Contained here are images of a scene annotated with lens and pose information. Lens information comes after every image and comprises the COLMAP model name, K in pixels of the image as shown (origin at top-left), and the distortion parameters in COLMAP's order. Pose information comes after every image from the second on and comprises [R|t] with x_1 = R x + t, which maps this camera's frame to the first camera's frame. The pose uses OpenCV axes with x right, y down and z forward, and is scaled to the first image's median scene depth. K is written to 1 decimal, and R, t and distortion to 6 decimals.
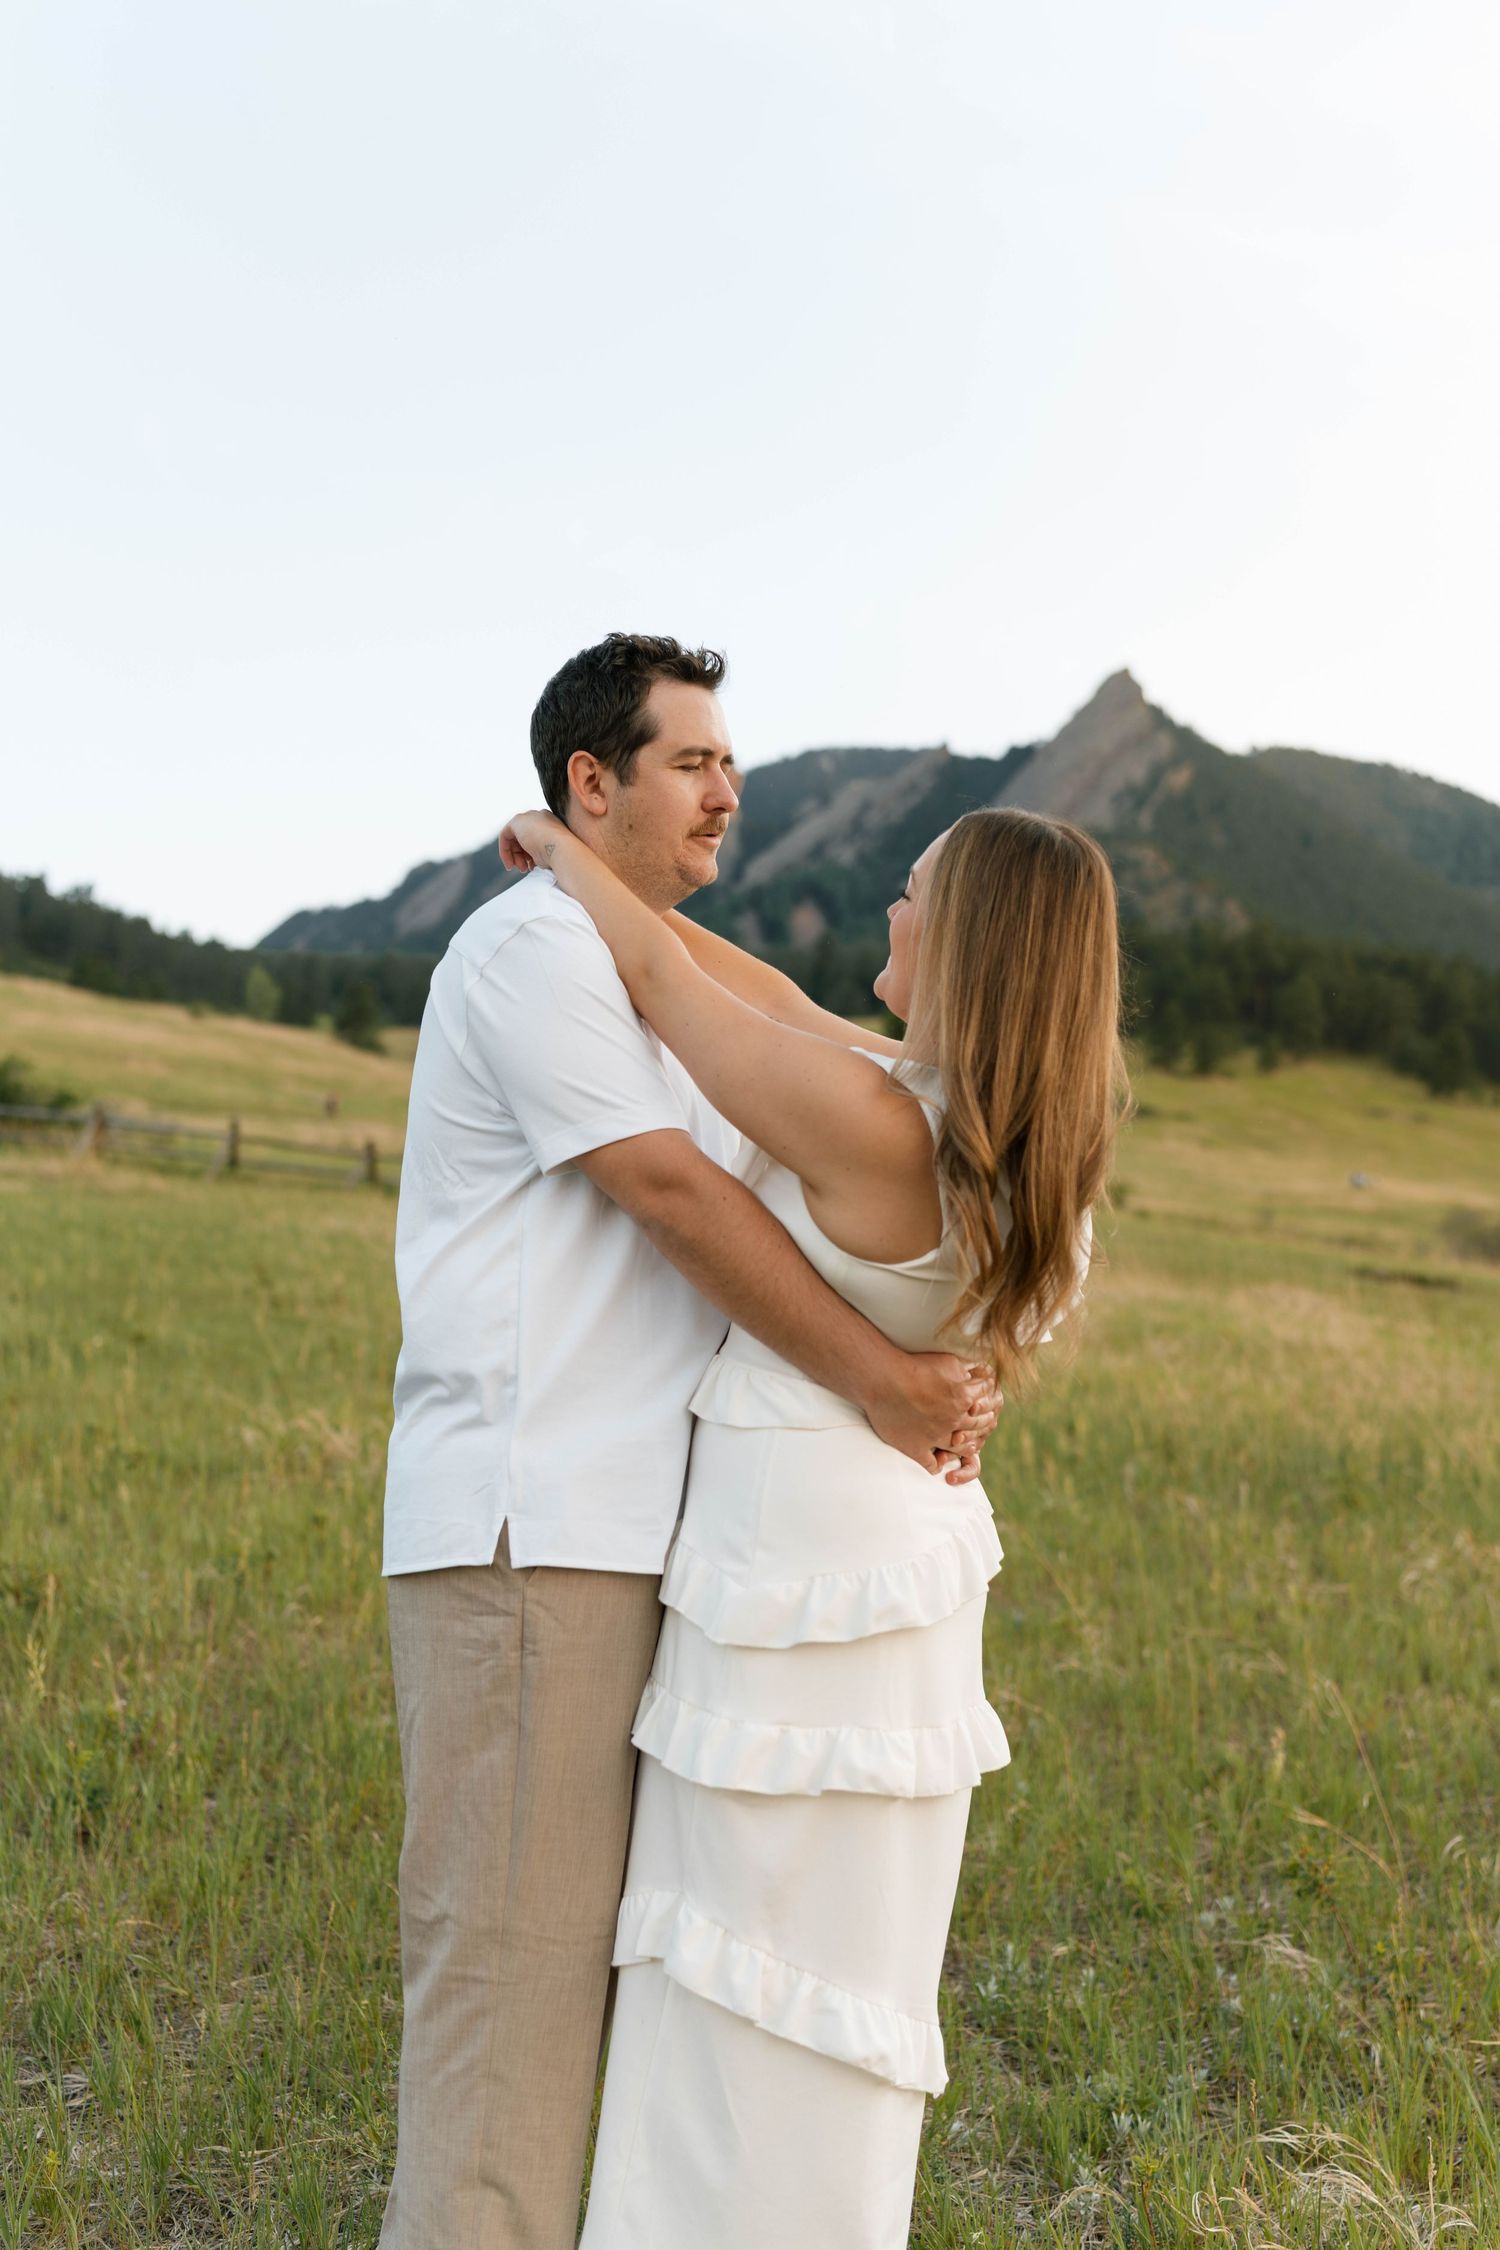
lens RADIAL K [[2104.1, 0, 748.2], [0, 2104.1, 1142.3], [0, 0, 1]] dist [0.005219, 0.000000]
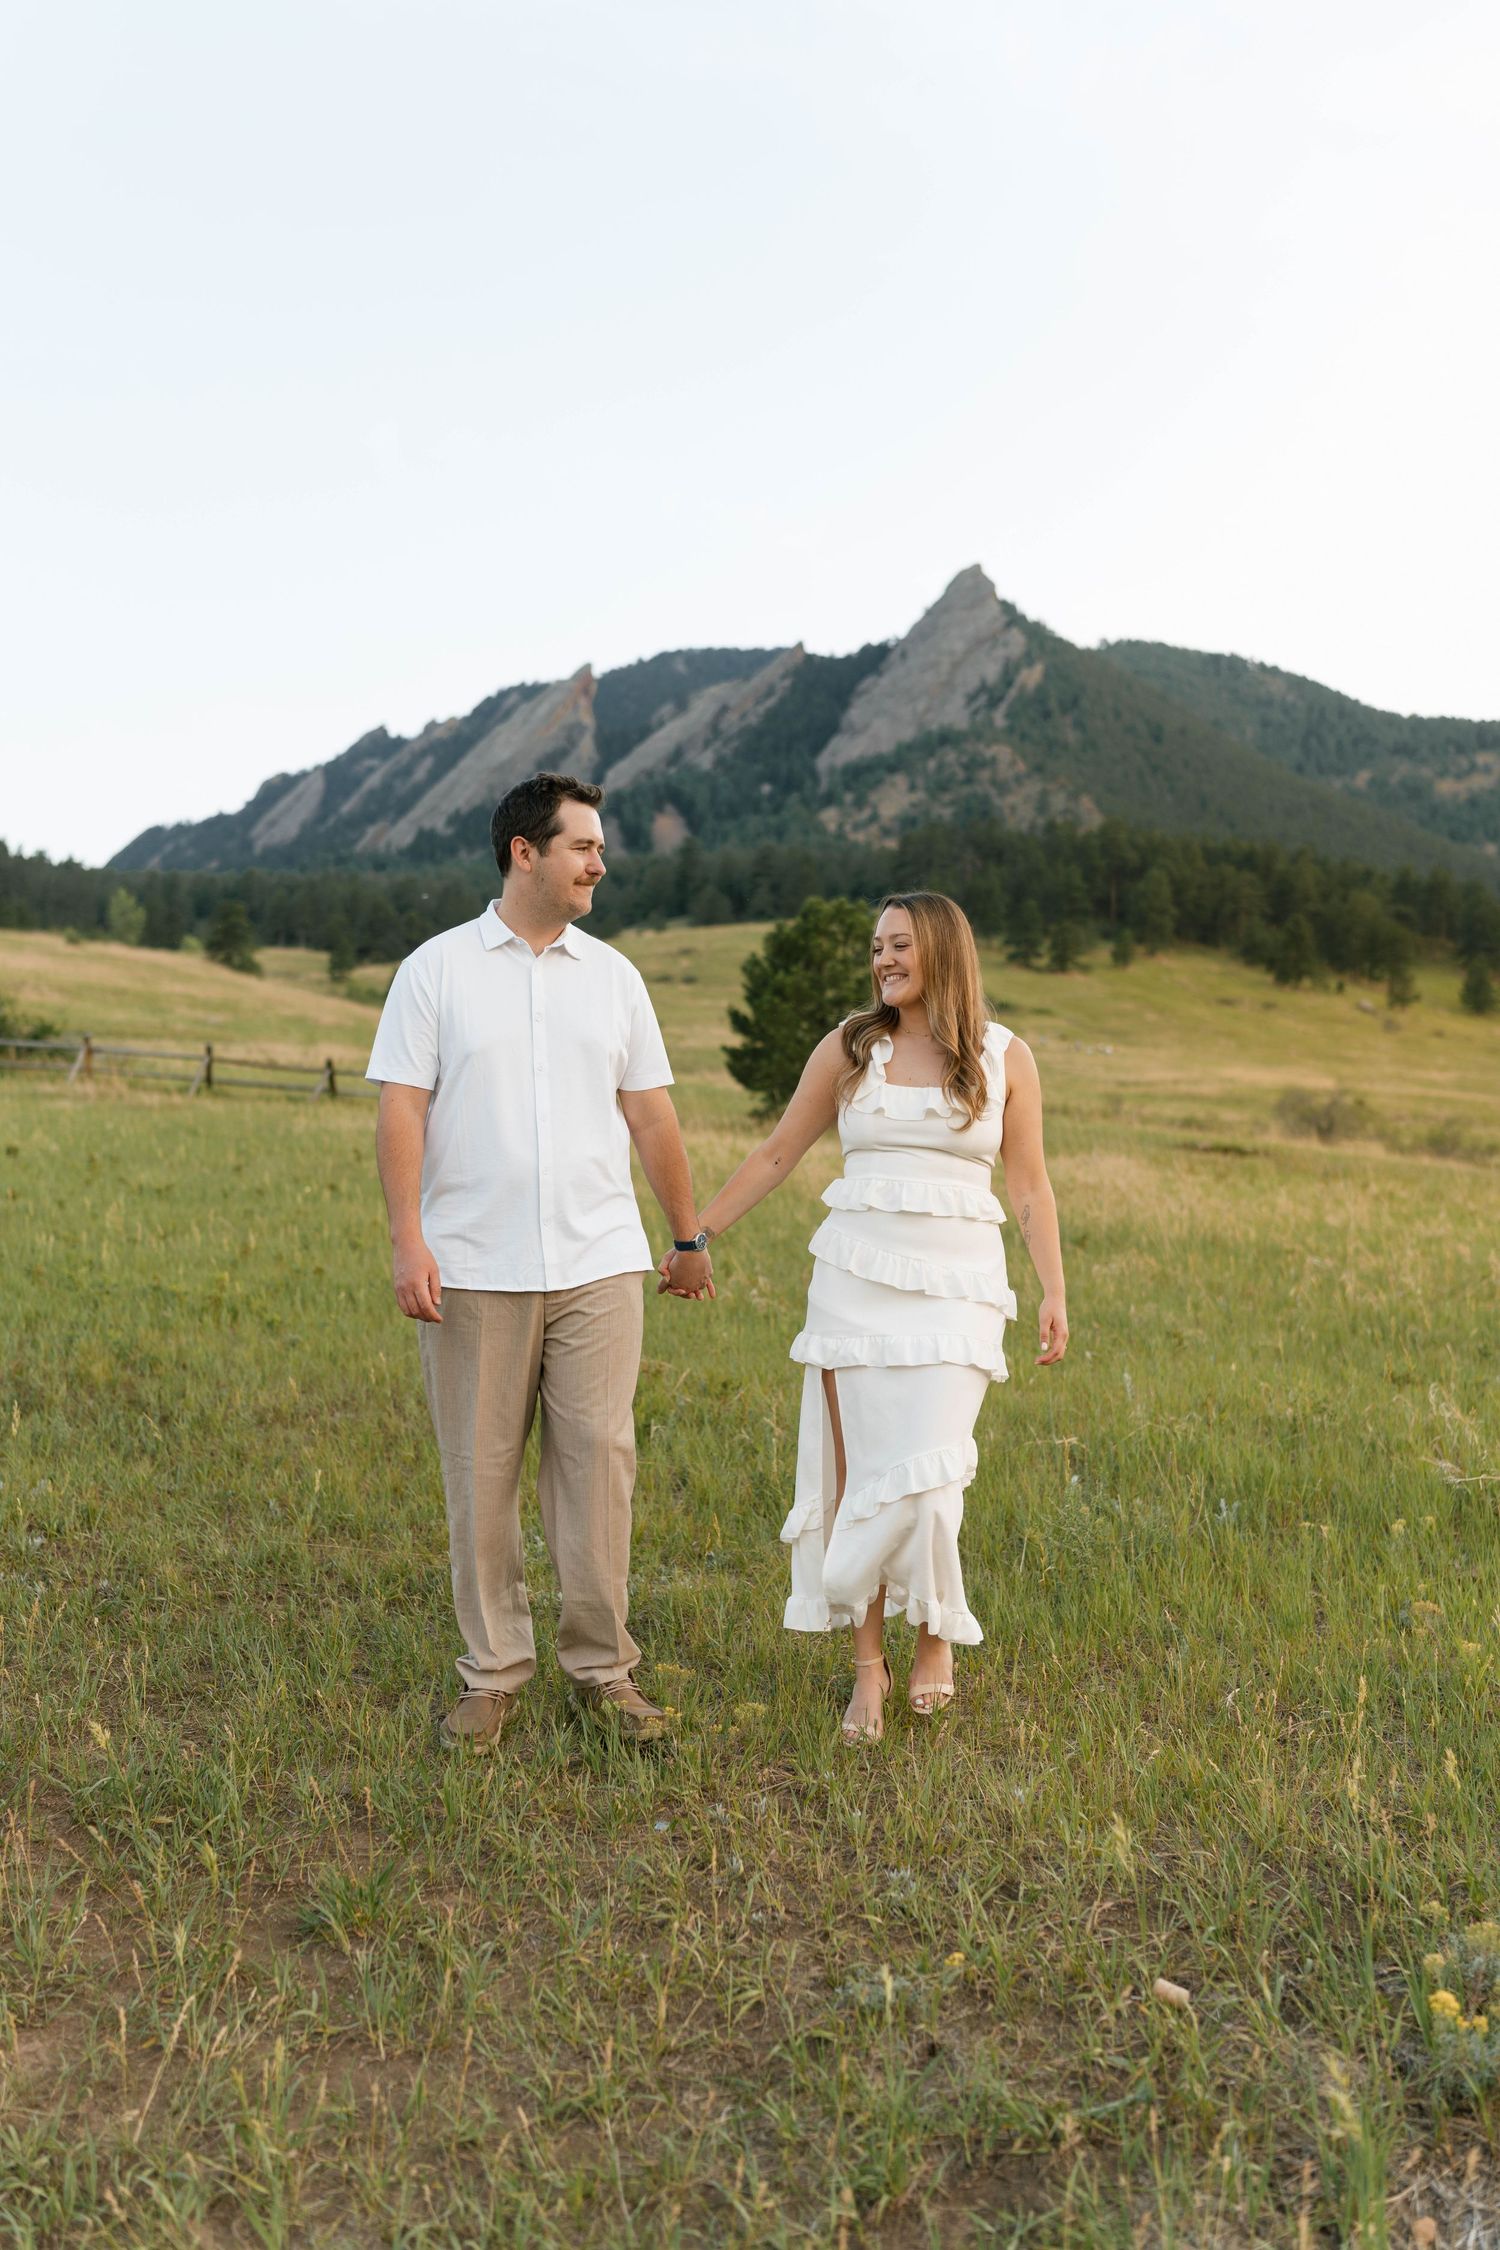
lens RADIAL K [[2104.1, 0, 754.4], [0, 2104.1, 1140.8], [0, 0, 1]] dist [0.005219, 0.000000]
pose [[0.997314, -0.034361, 0.064685, -0.018000], [0.031450, 0.998469, 0.045499, -0.000668], [-0.066149, -0.043342, 0.996868, -0.139053]]
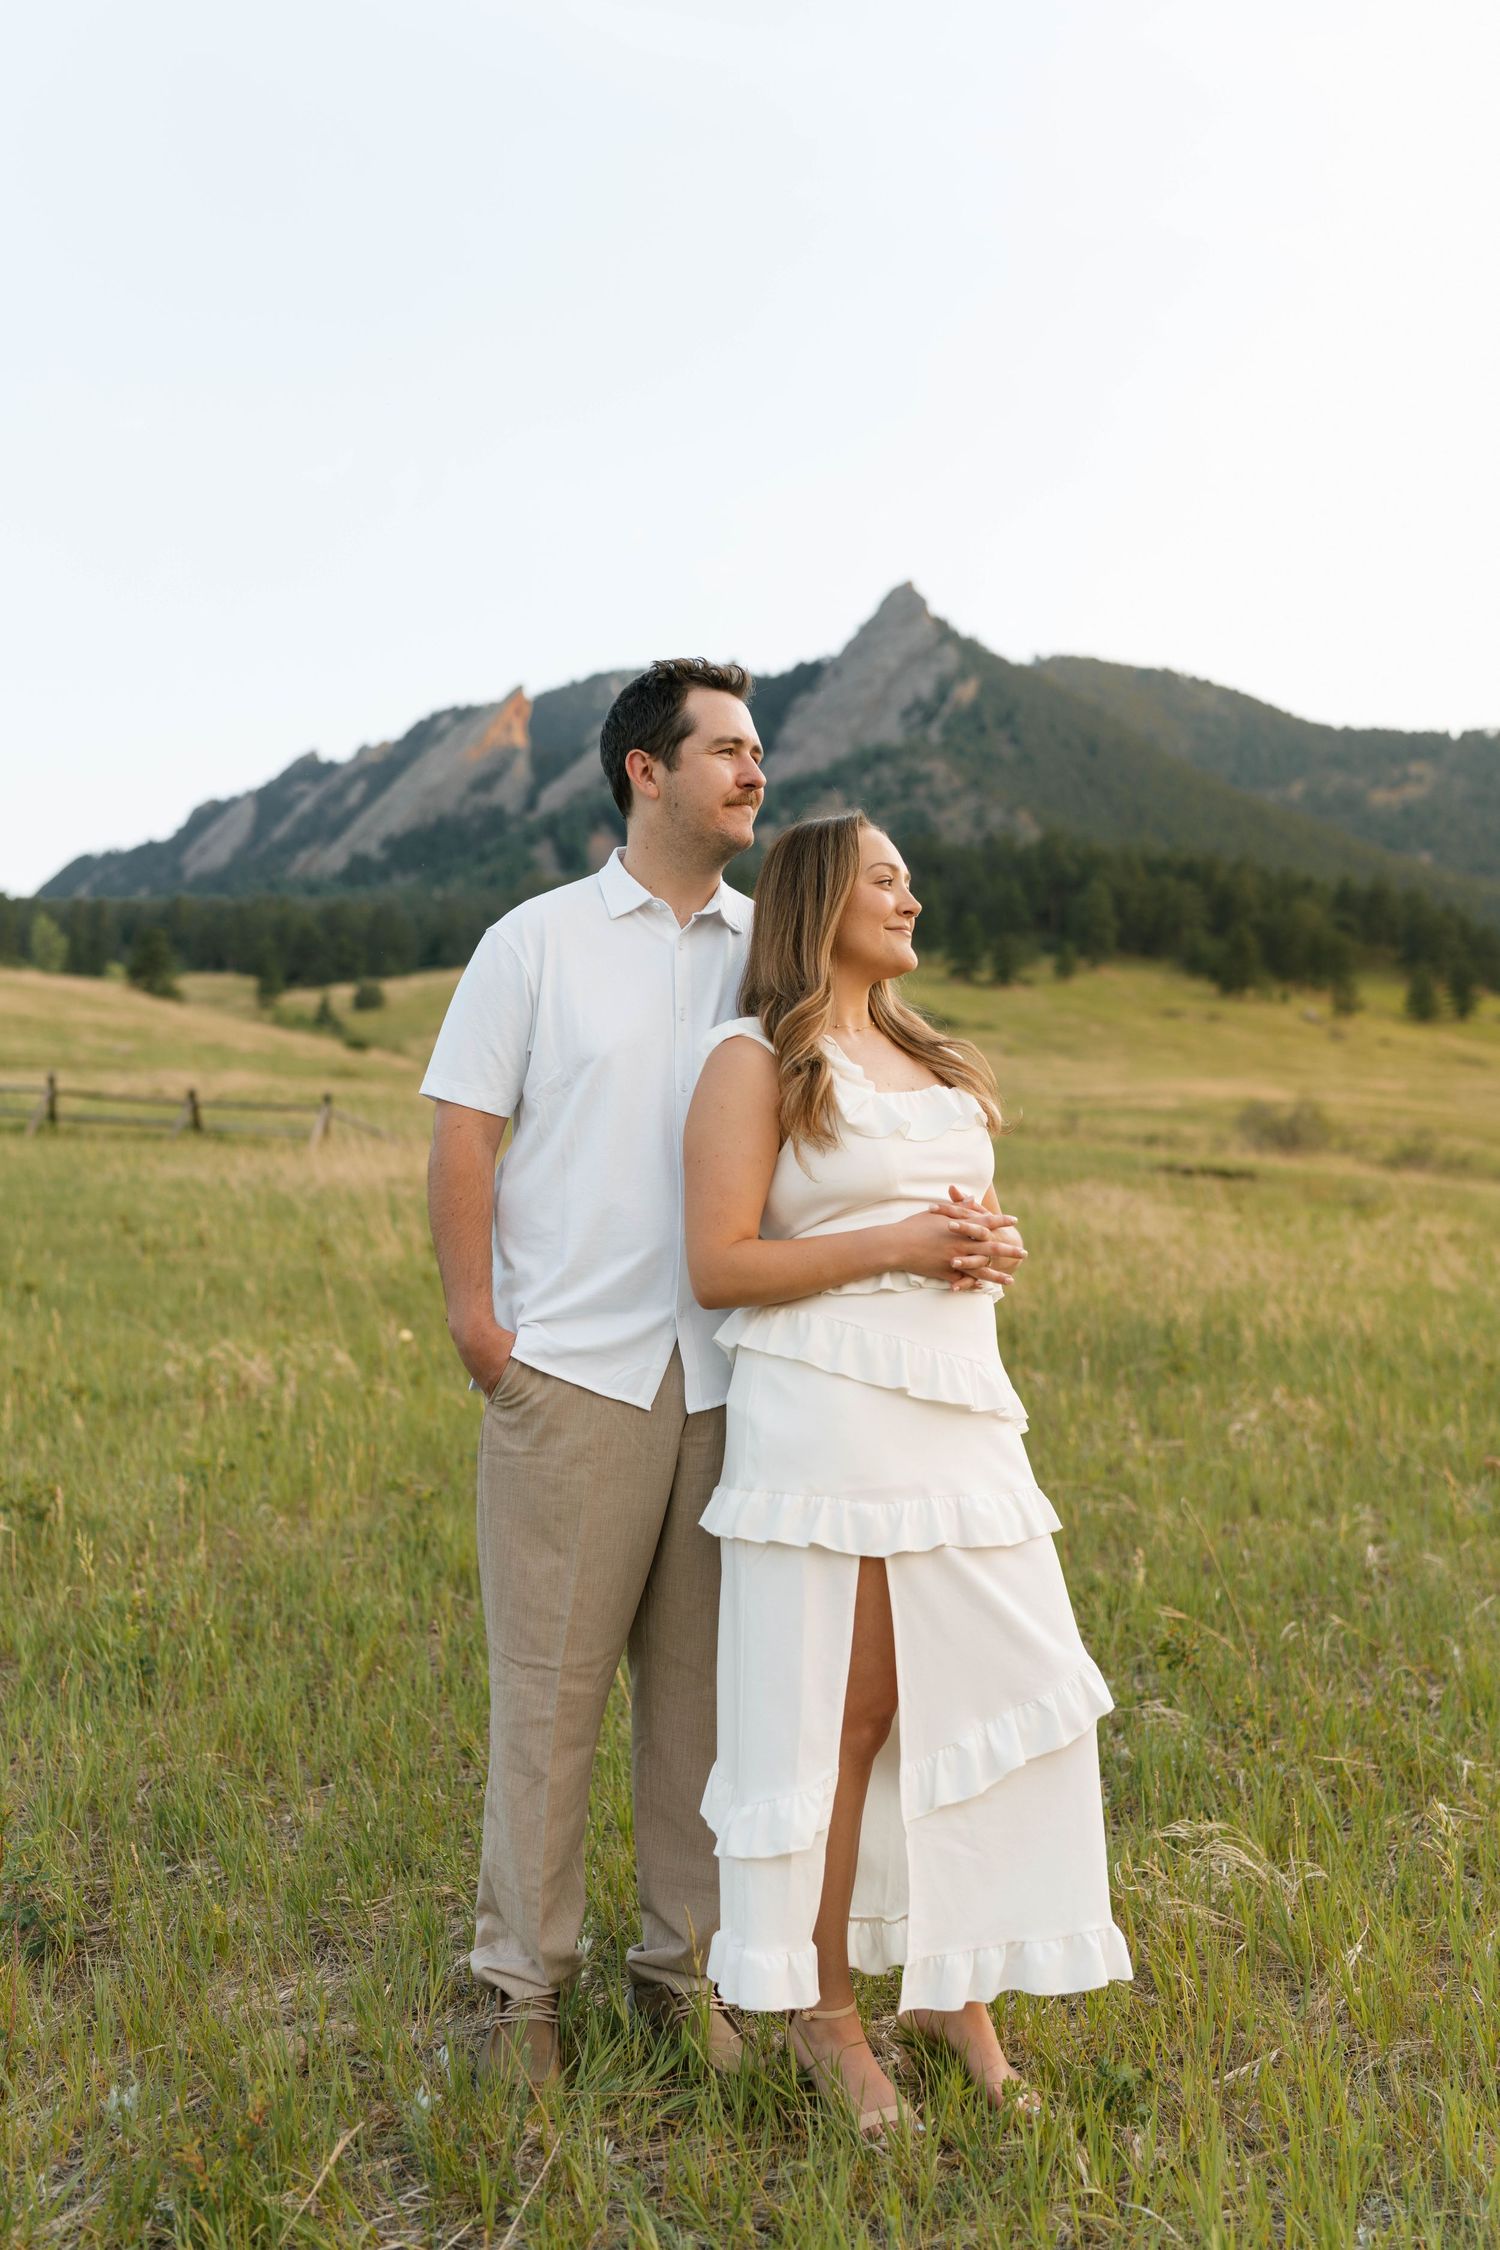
lens RADIAL K [[2104.1, 0, 750.0], [0, 2104.1, 1135.5], [0, 0, 1]] dist [0.005219, 0.000000]
pose [[0.994592, -0.050898, 0.090528, -0.006234], [0.047941, 0.998253, 0.034538, -0.000168], [-0.092127, -0.030012, 0.995295, -0.014992]]
